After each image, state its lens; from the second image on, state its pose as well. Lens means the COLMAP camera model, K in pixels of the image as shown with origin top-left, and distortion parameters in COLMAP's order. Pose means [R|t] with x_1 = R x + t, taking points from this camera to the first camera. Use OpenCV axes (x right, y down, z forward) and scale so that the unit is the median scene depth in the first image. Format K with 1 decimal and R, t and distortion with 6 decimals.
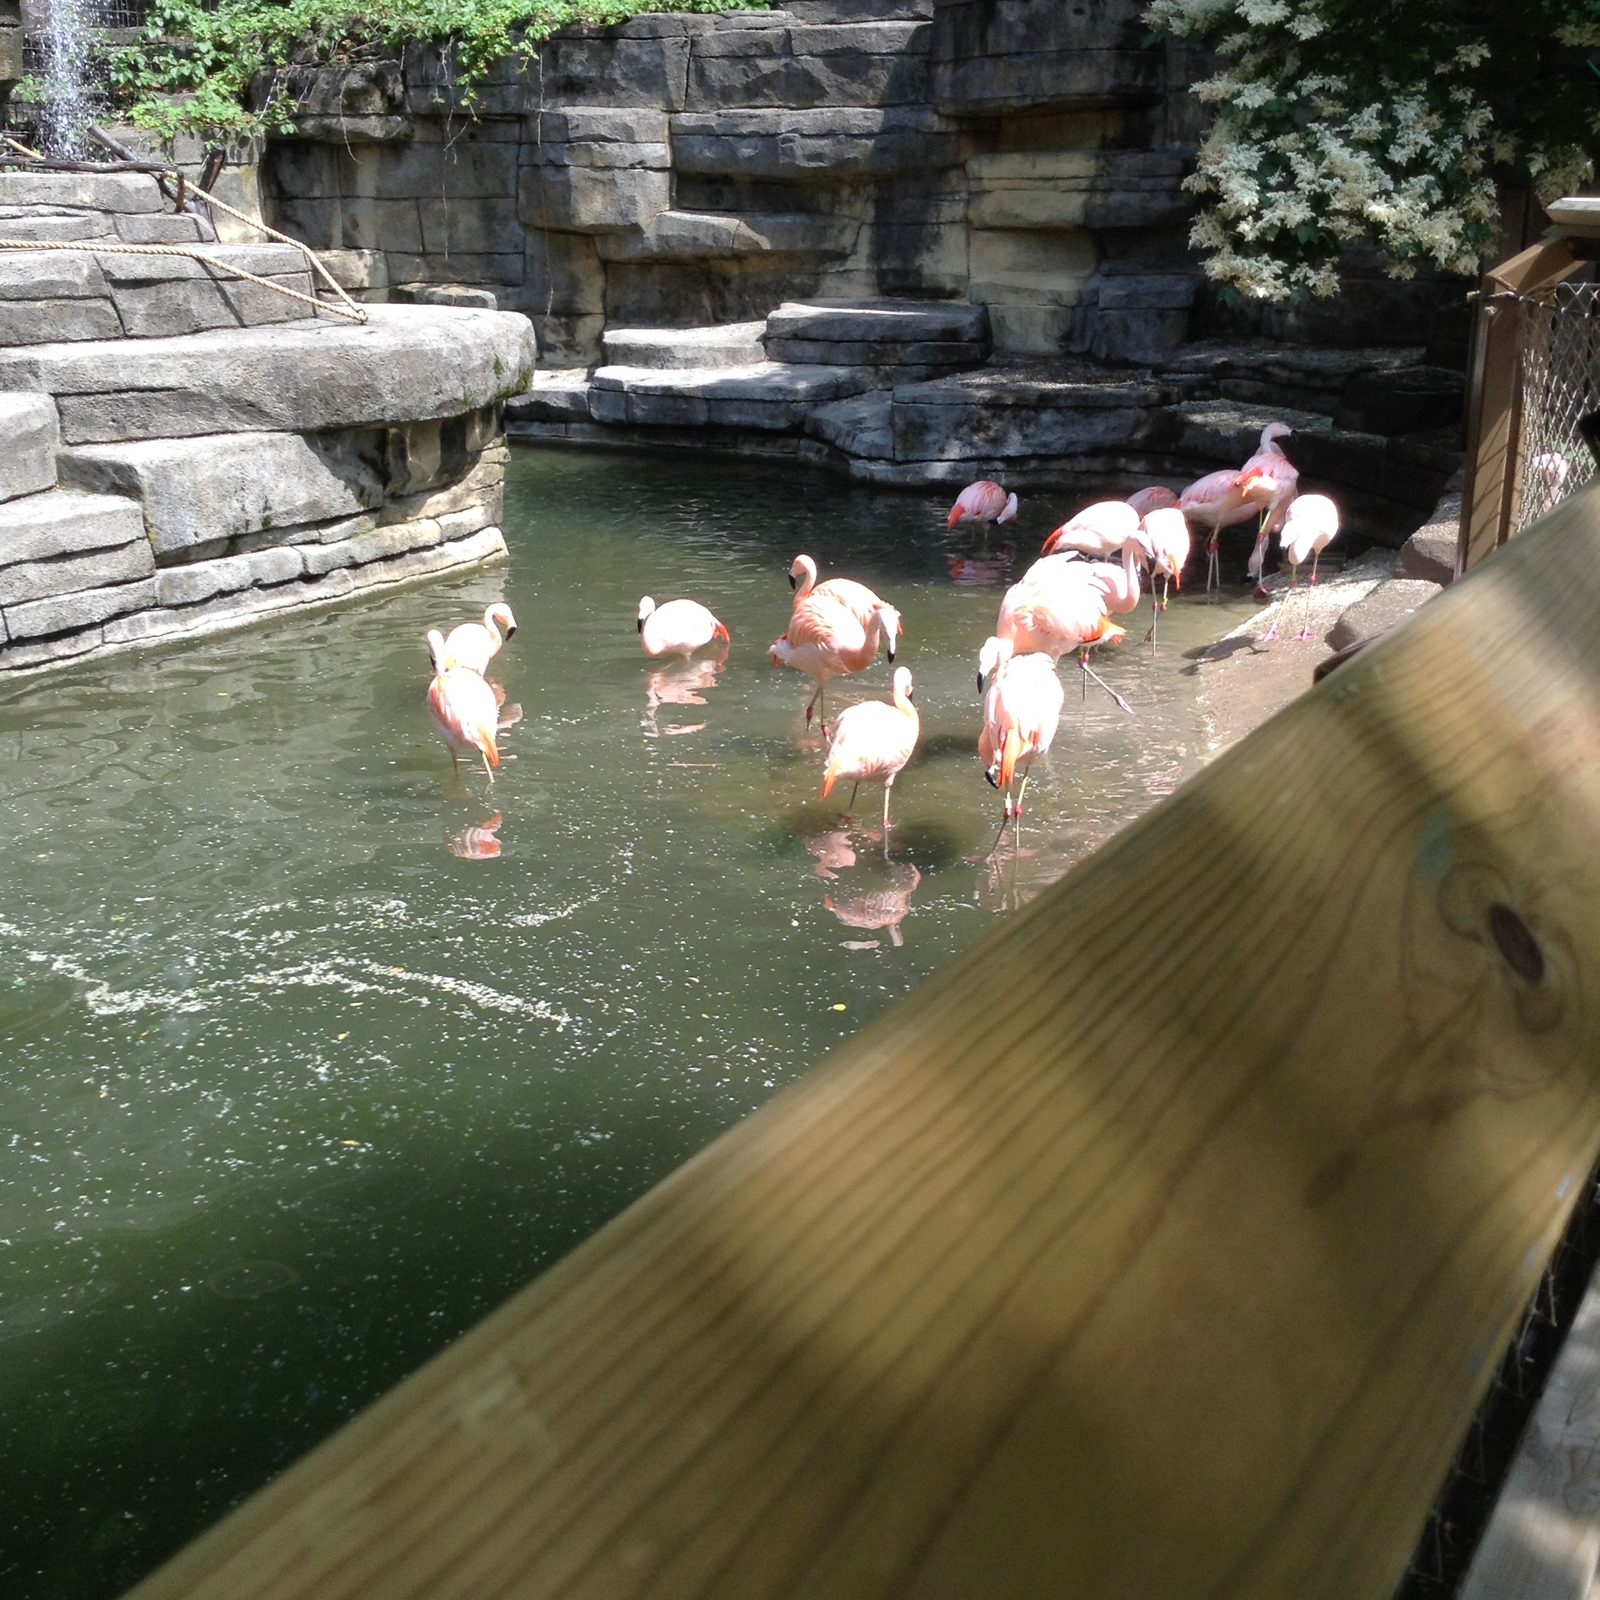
lens RADIAL K [[1923.4, 0, 800.0], [0, 1923.4, 800.0], [0, 0, 1]] dist [0.141494, -0.335046]
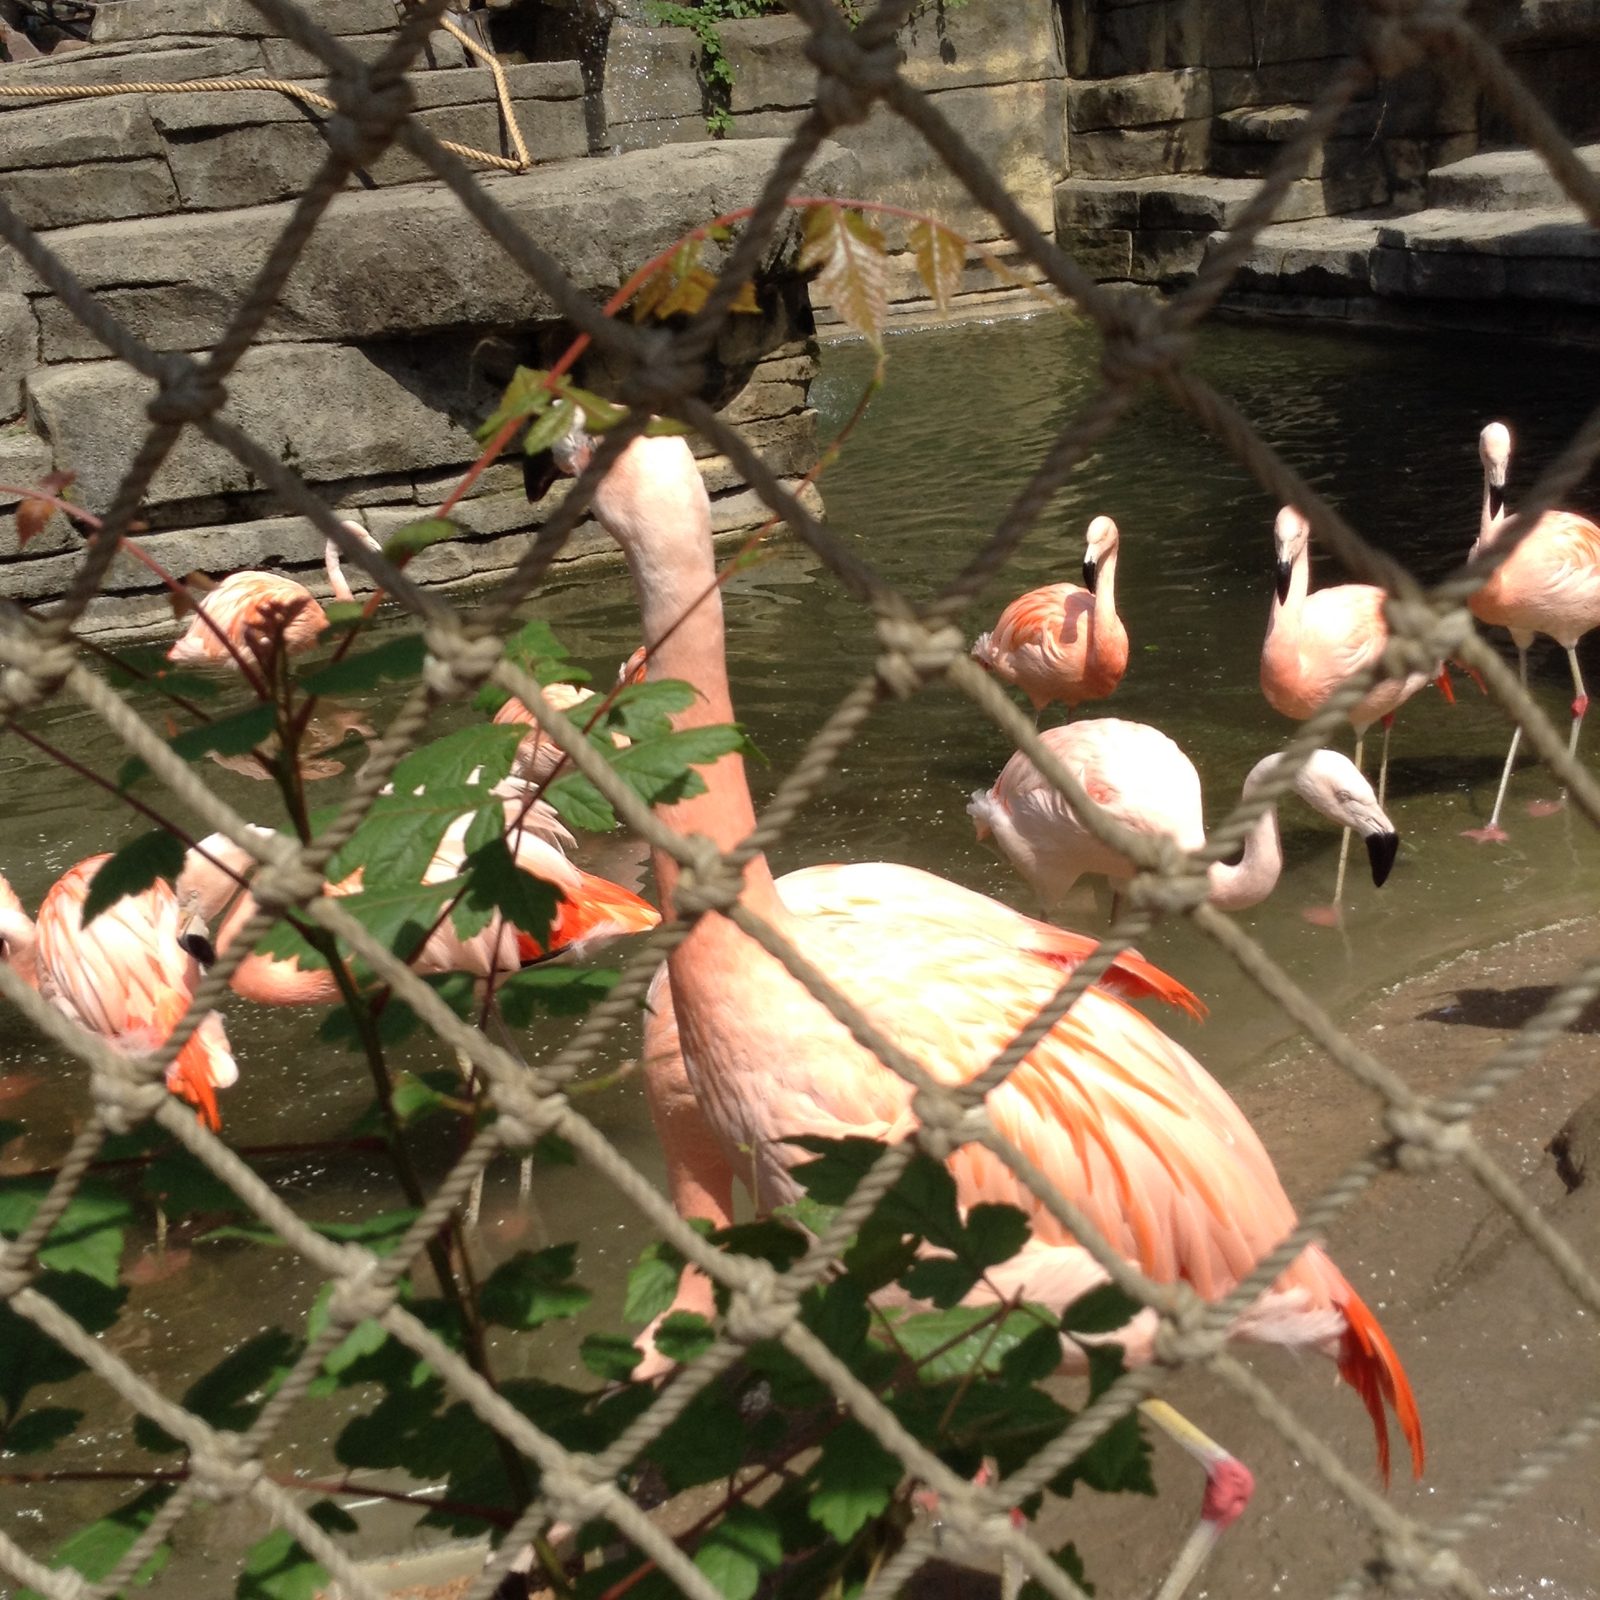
lens RADIAL K [[1923.4, 0, 800.0], [0, 1923.4, 800.0], [0, 0, 1]] dist [0.141494, -0.335046]
pose [[0.769695, 0.147383, -0.621166, 0.217663], [-0.104922, 0.988960, 0.104638, -0.083191], [0.629730, -0.015365, 0.776662, 0.398717]]
